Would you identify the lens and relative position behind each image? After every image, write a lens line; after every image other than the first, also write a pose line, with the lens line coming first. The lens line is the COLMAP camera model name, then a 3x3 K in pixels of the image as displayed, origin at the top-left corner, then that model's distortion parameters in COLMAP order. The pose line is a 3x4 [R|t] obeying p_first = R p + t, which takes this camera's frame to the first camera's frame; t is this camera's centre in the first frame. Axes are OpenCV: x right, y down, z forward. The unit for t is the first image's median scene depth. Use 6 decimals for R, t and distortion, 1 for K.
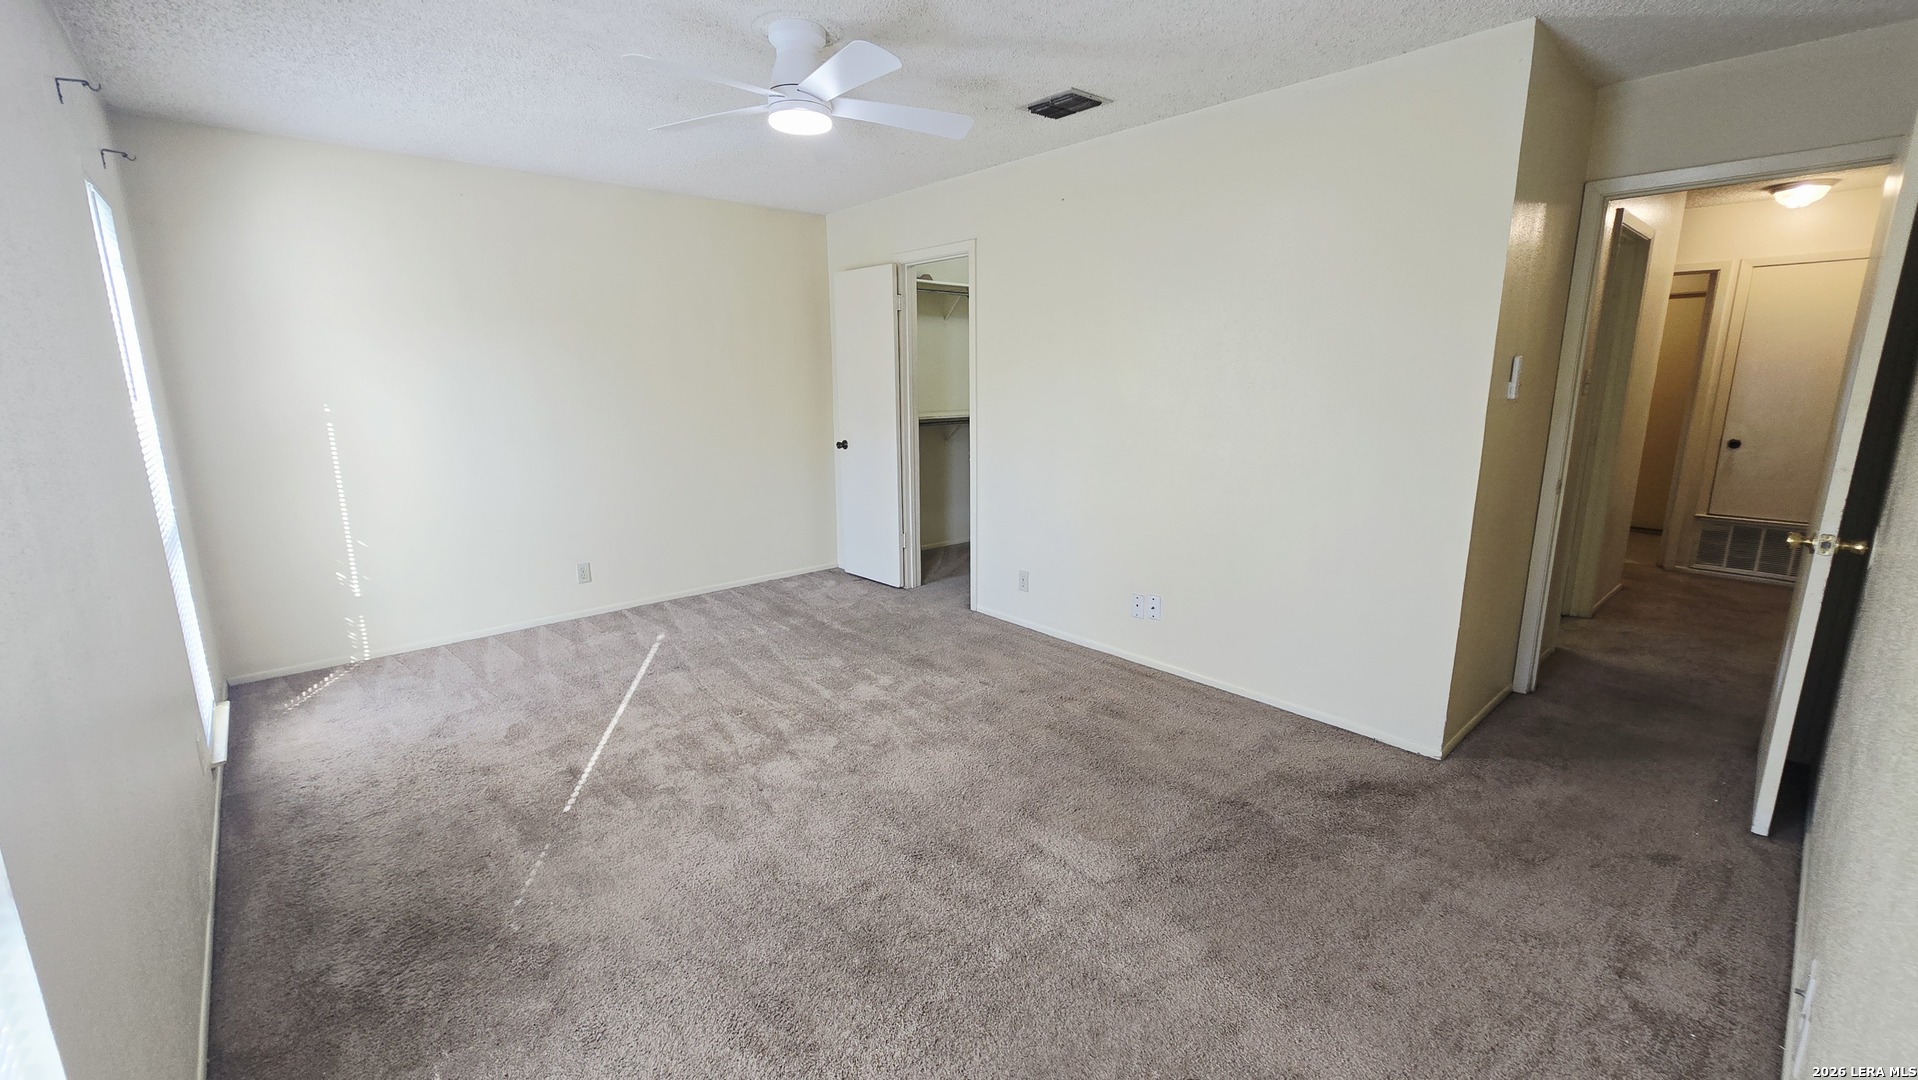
lens RADIAL K [[780.6, 0, 952.0], [0, 780.6, 530.8], [0, 0, 1]] dist [-0.015495, 0.006743]
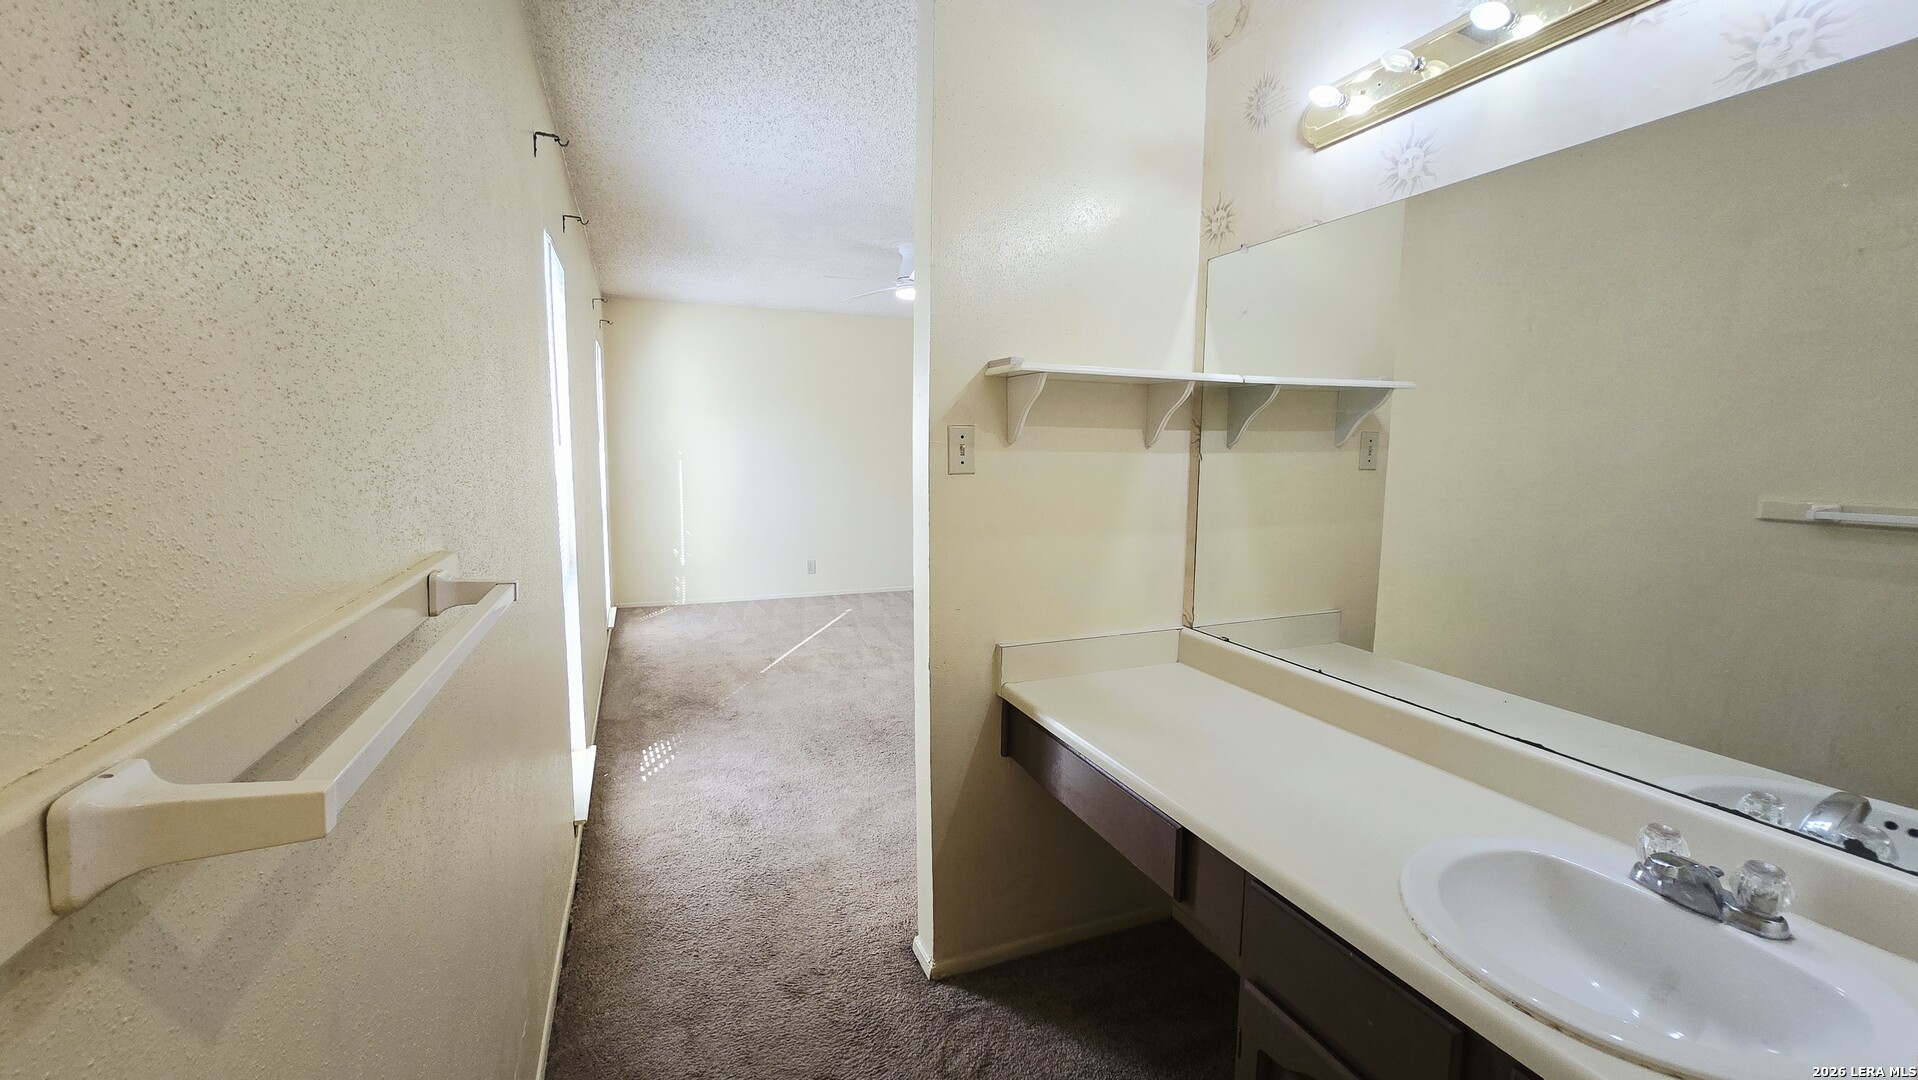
lens RADIAL K [[780.6, 0, 962.7], [0, 780.6, 542.0], [0, 0, 1]] dist [-0.015495, 0.006743]
pose [[0.942329, 0.060252, -0.329221, 0.468634], [-0.086492, 0.994088, -0.065633, 0.125657], [0.323320, 0.090323, 0.941969, -0.521476]]
